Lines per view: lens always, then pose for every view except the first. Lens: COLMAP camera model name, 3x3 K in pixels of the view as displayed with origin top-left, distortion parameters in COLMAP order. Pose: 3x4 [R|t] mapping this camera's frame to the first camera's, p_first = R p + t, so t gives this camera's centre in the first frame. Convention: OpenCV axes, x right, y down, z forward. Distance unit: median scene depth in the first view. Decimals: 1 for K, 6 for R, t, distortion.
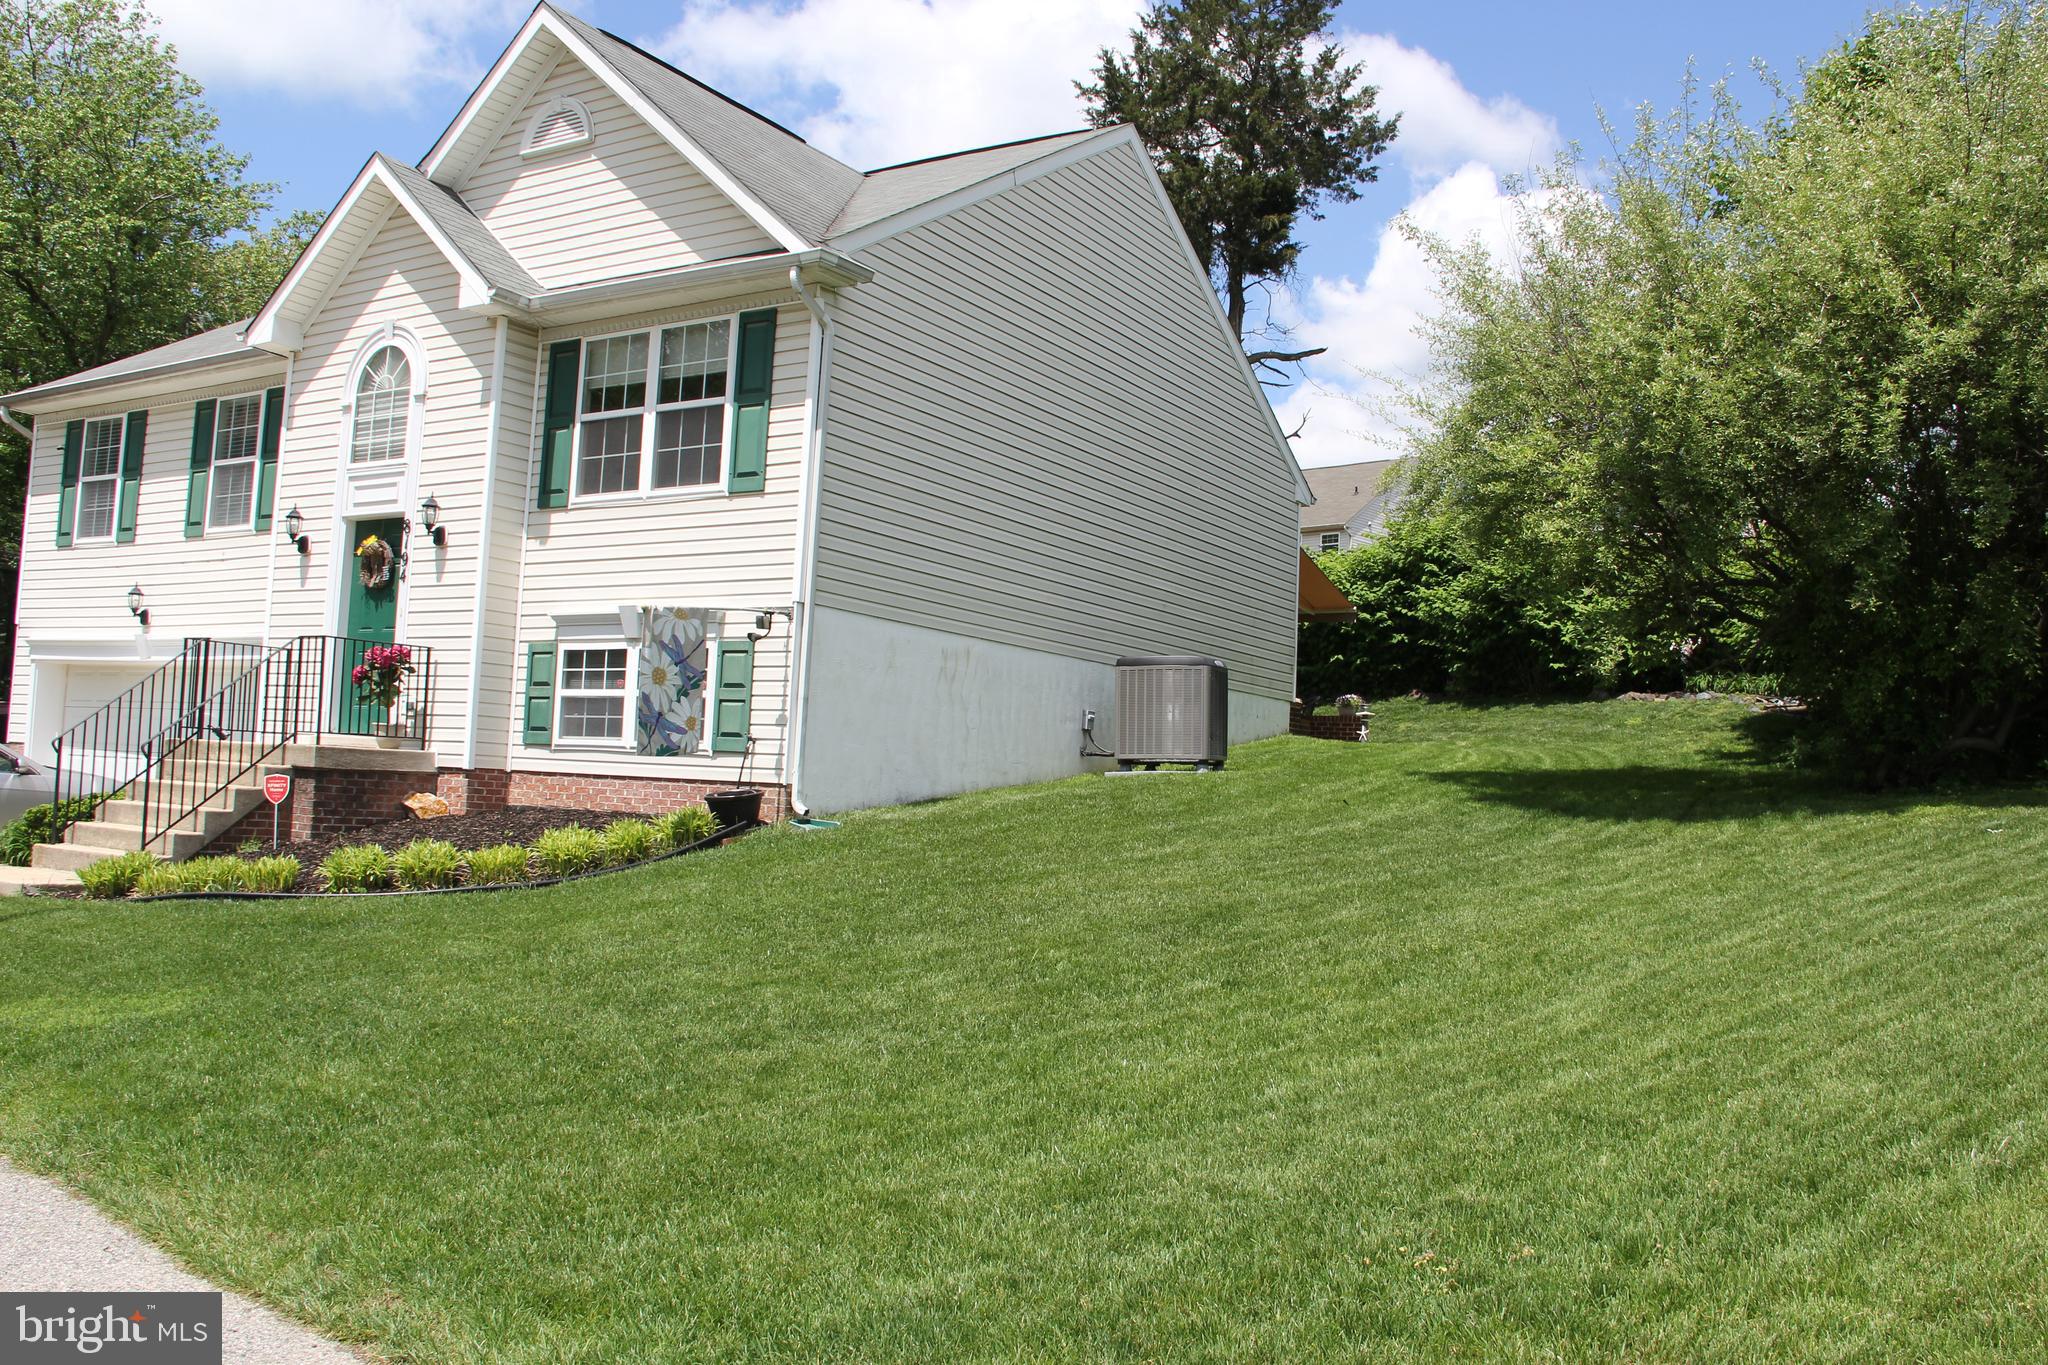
lens RADIAL K [[1725.6, 0, 1029.2], [0, 1725.6, 701.1], [0, 0, 1]] dist [-0.193510, 0.183158]
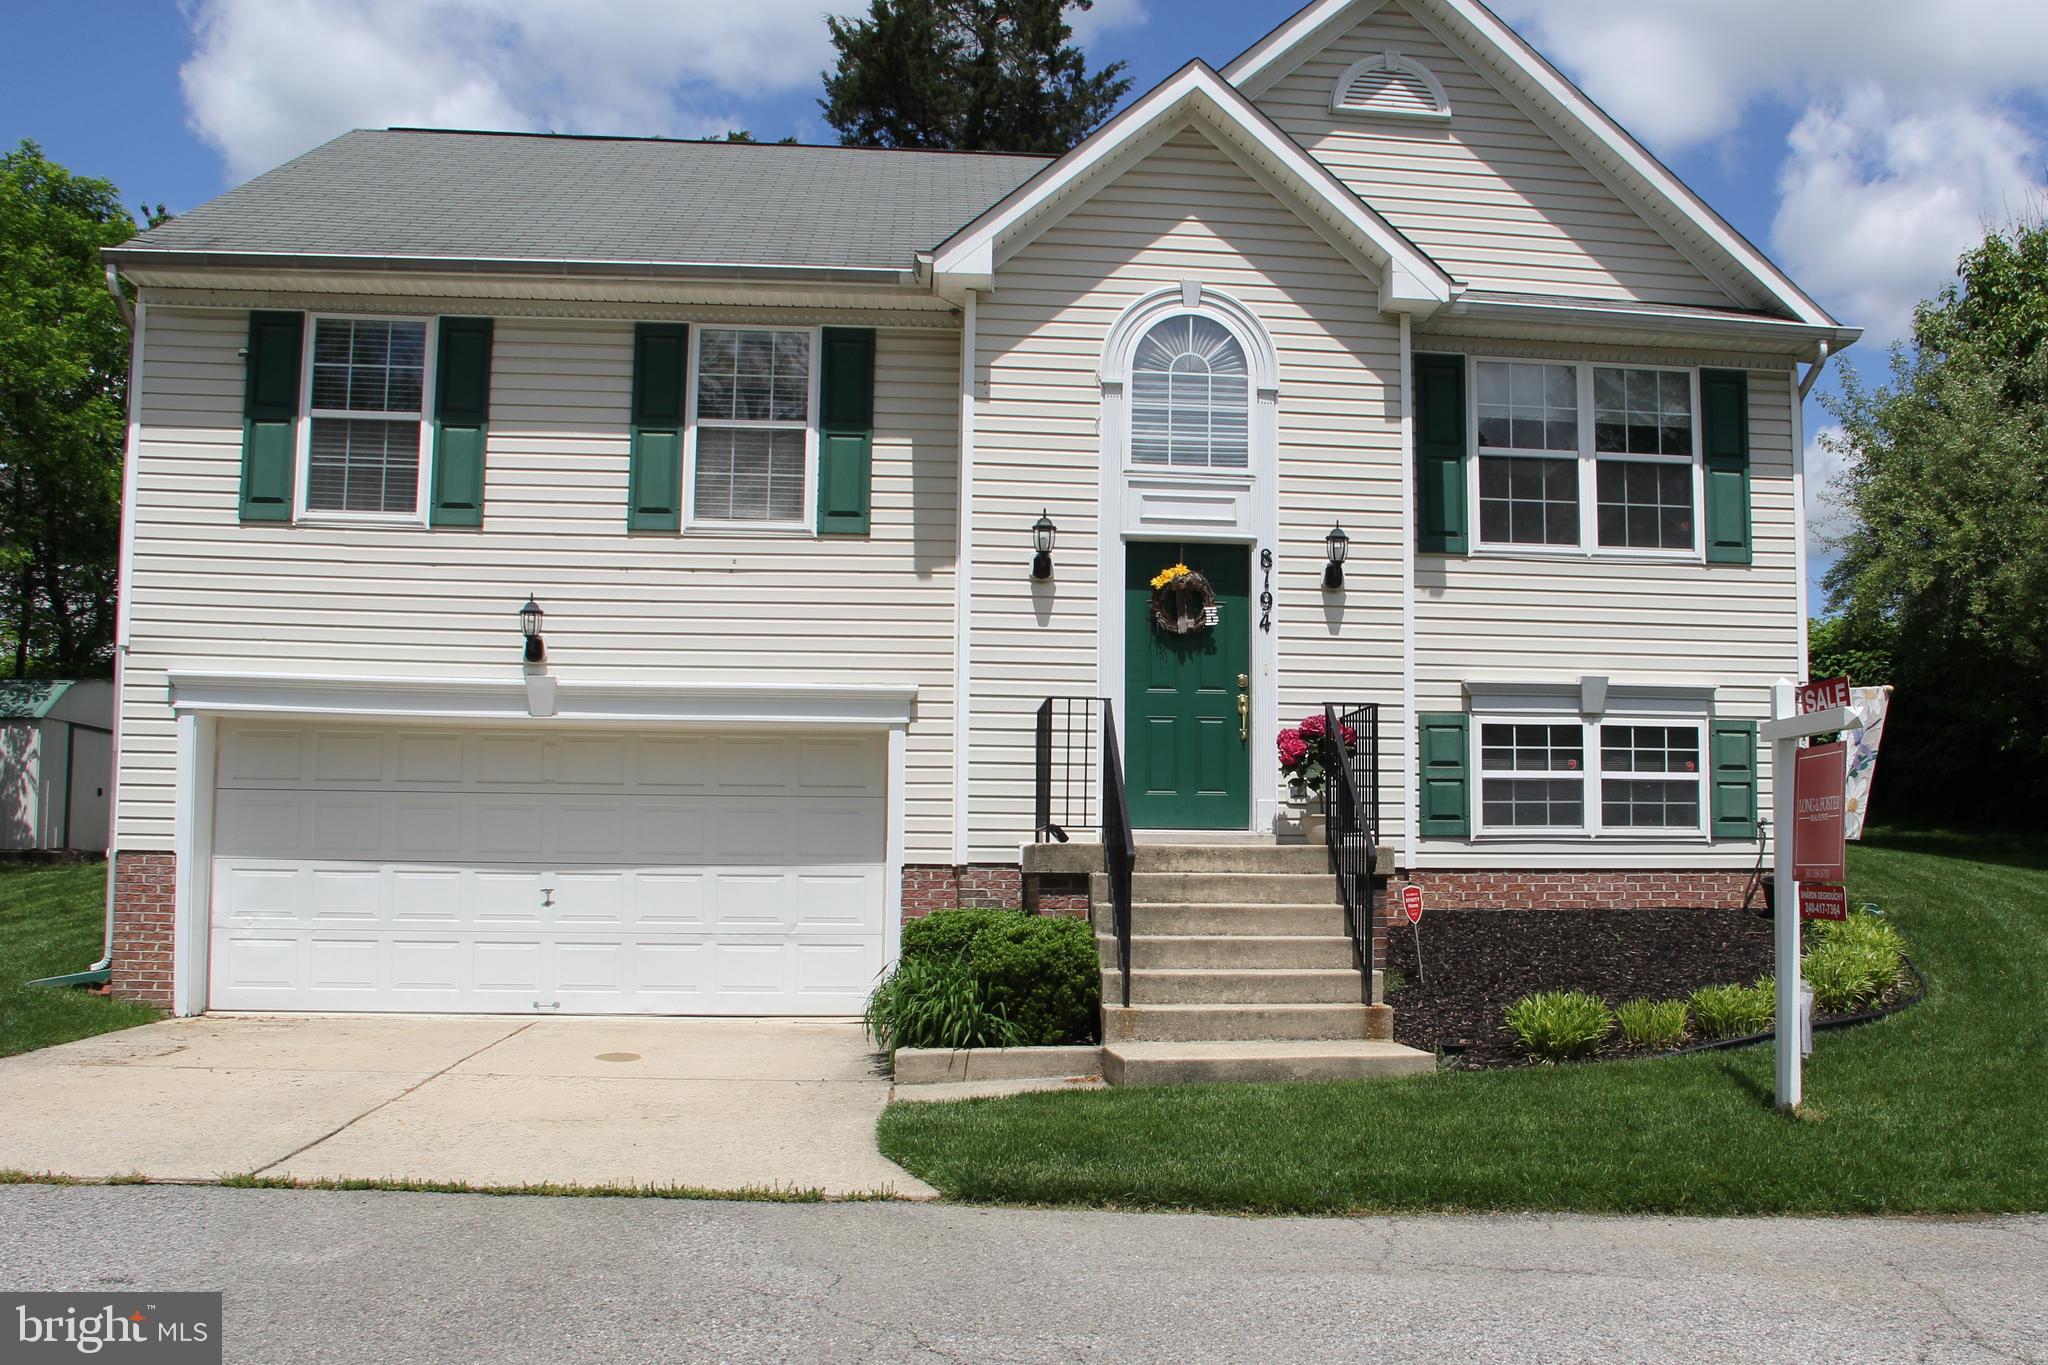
lens RADIAL K [[1767.1, 0, 978.0], [0, 1767.1, 714.9], [0, 0, 1]] dist [-0.143072, 0.118953]
pose [[0.795986, 0.006262, 0.605282, -0.989587], [-0.005010, 0.999980, -0.003757, -0.029594], [-0.605294, -0.000042, 0.796002, 0.452795]]
